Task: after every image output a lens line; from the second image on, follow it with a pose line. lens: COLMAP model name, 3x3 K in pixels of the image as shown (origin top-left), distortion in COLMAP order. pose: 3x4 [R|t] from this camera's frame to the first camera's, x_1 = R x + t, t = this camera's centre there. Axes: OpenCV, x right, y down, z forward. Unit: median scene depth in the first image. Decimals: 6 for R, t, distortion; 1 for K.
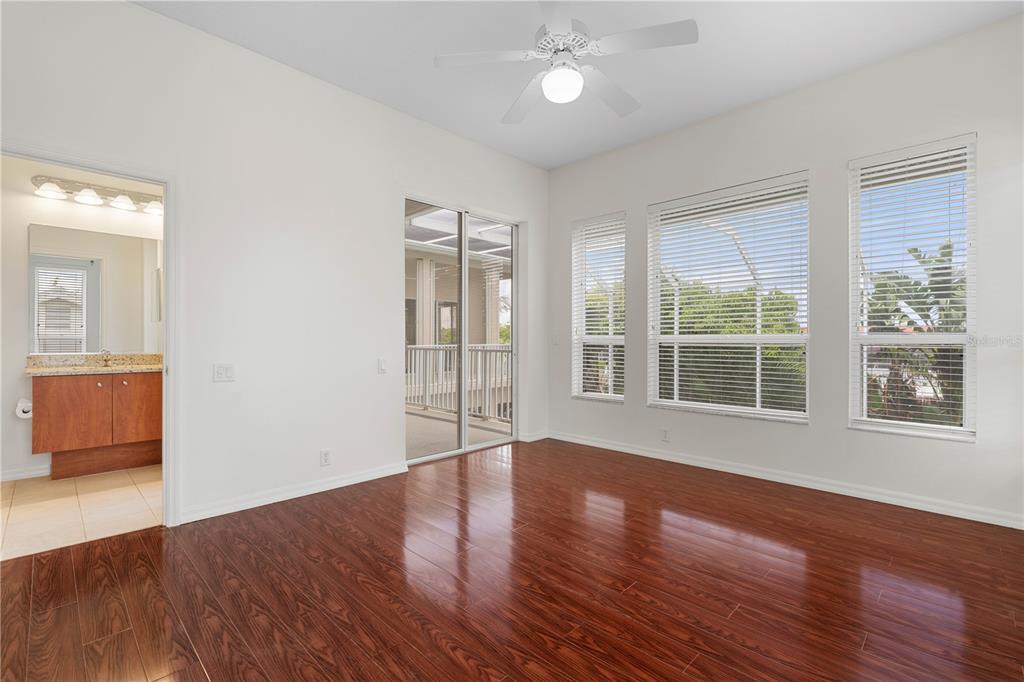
lens RADIAL K [[460.6, 0, 513.3], [0, 460.6, 338.5], [0, 0, 1]] dist [-0.006222, 0.001235]
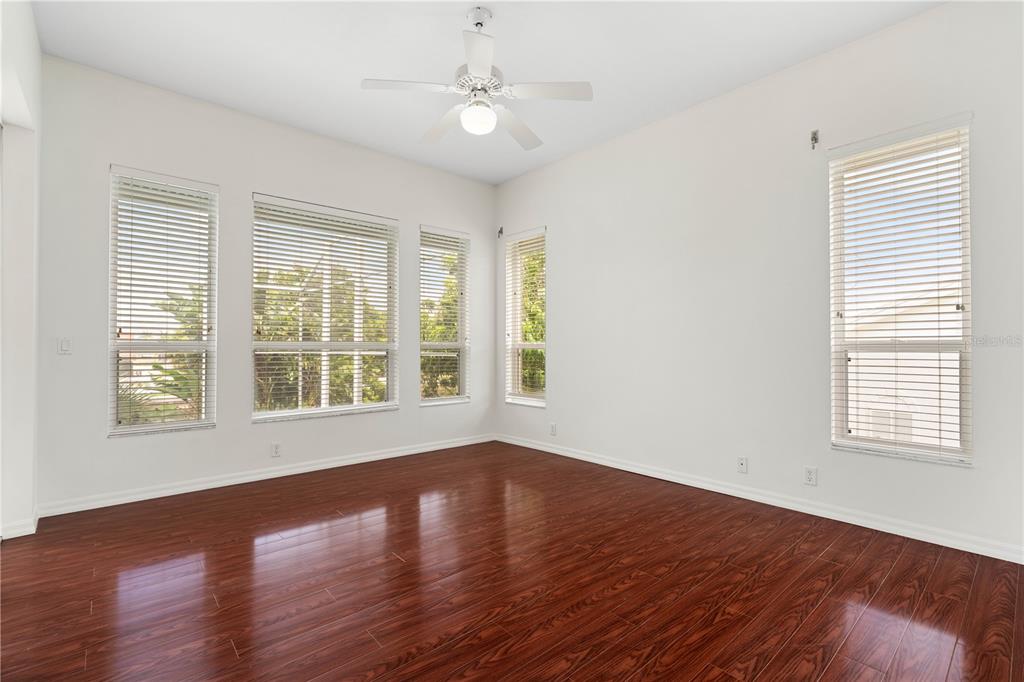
lens RADIAL K [[460.6, 0, 513.3], [0, 460.6, 345.6], [0, 0, 1]] dist [-0.006222, 0.001235]
pose [[0.072145, 0.003227, 0.997389, -1.071217], [-0.001978, 0.999993, -0.003092, 0.005686], [-0.997392, -0.001750, 0.072151, 0.897610]]
